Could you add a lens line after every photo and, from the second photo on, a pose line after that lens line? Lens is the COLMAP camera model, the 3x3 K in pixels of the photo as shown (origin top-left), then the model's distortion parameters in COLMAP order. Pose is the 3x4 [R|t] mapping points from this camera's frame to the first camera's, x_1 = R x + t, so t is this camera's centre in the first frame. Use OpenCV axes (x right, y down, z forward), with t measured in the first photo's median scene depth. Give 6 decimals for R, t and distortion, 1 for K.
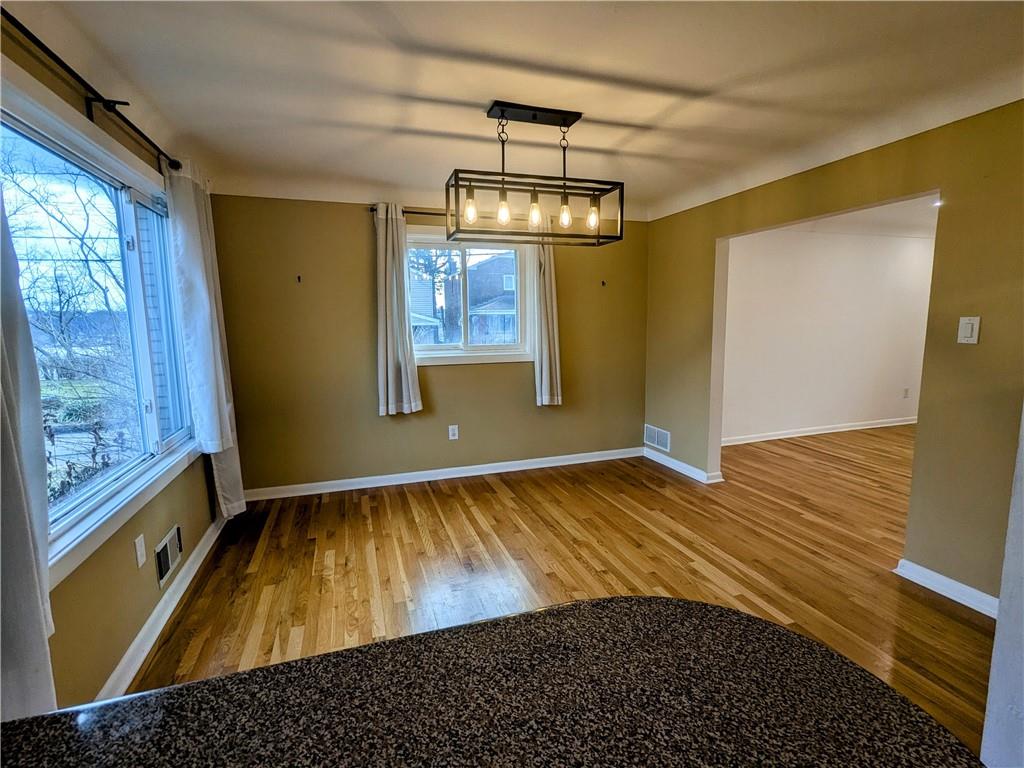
lens RADIAL K [[484.5, 0, 509.9], [0, 484.5, 380.4], [0, 0, 1]] dist [-0.001061, 0.001782]
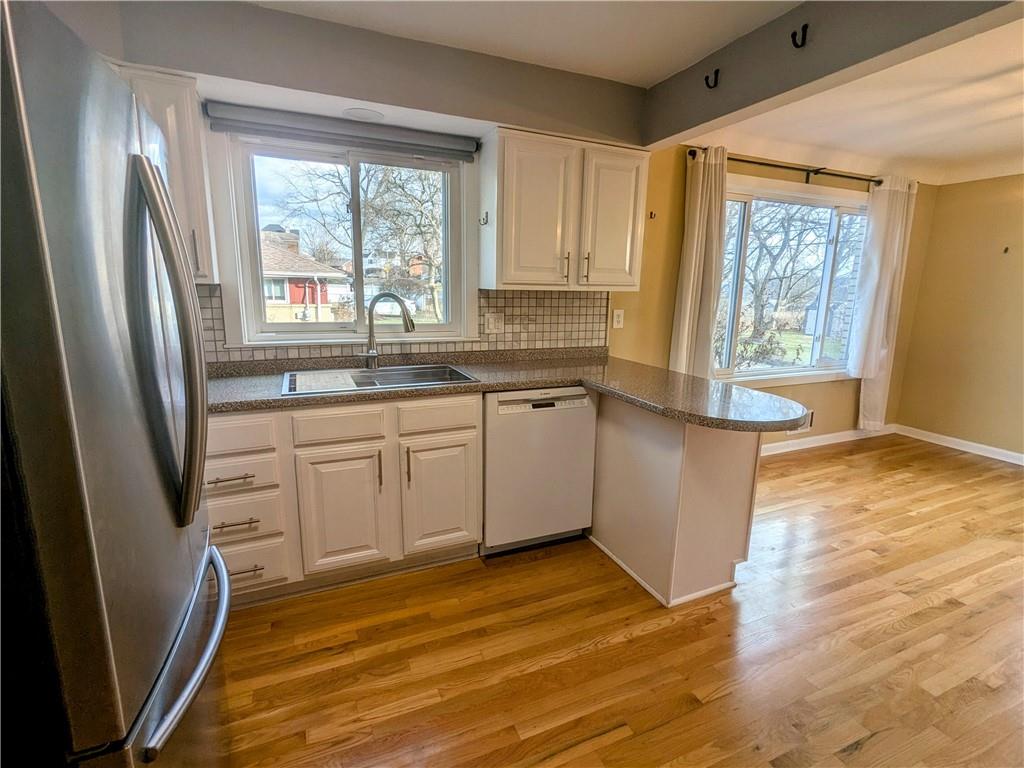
lens RADIAL K [[484.5, 0, 516.4], [0, 484.5, 382.4], [0, 0, 1]] dist [-0.001061, 0.001782]
pose [[0.089964, 0.206833, -0.974231, 0.693225], [-0.141202, 0.970965, 0.193101, 0.020934], [0.985885, 0.120192, 0.116558, -0.181539]]
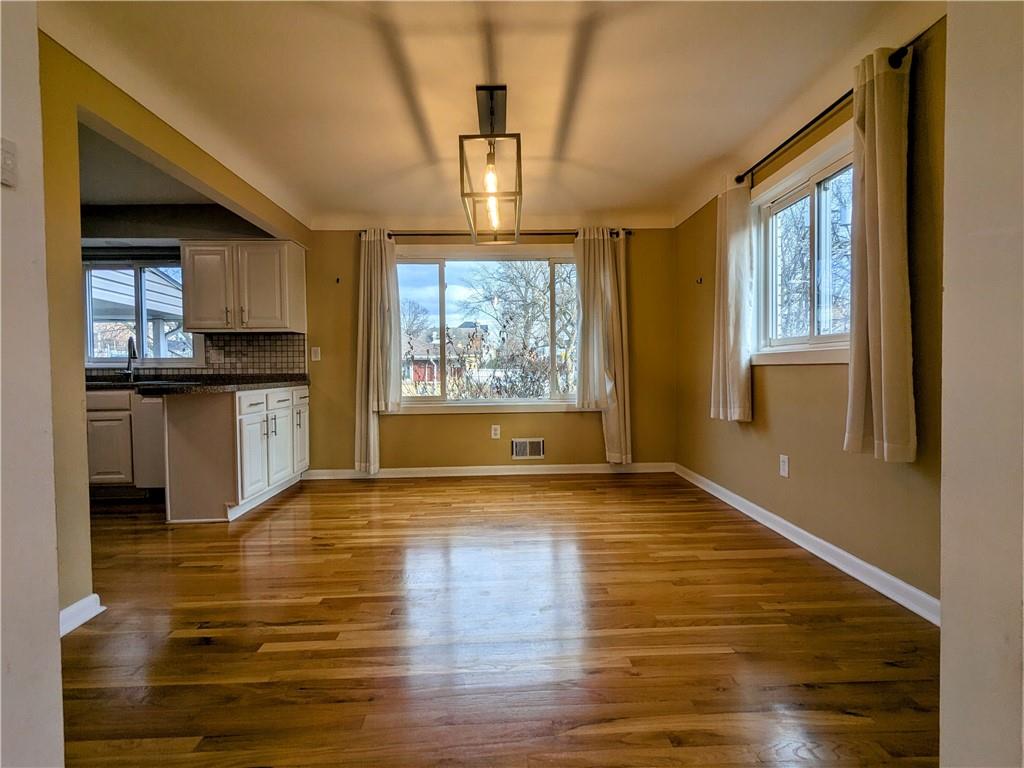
lens RADIAL K [[484.5, 0, 513.1], [0, 484.5, 381.6], [0, 0, 1]] dist [-0.001061, 0.001782]
pose [[-0.285364, 0.036414, -0.957727, 0.891114], [-0.104594, 0.992126, 0.068887, -0.022139], [0.952695, 0.119831, -0.279308, 1.153414]]
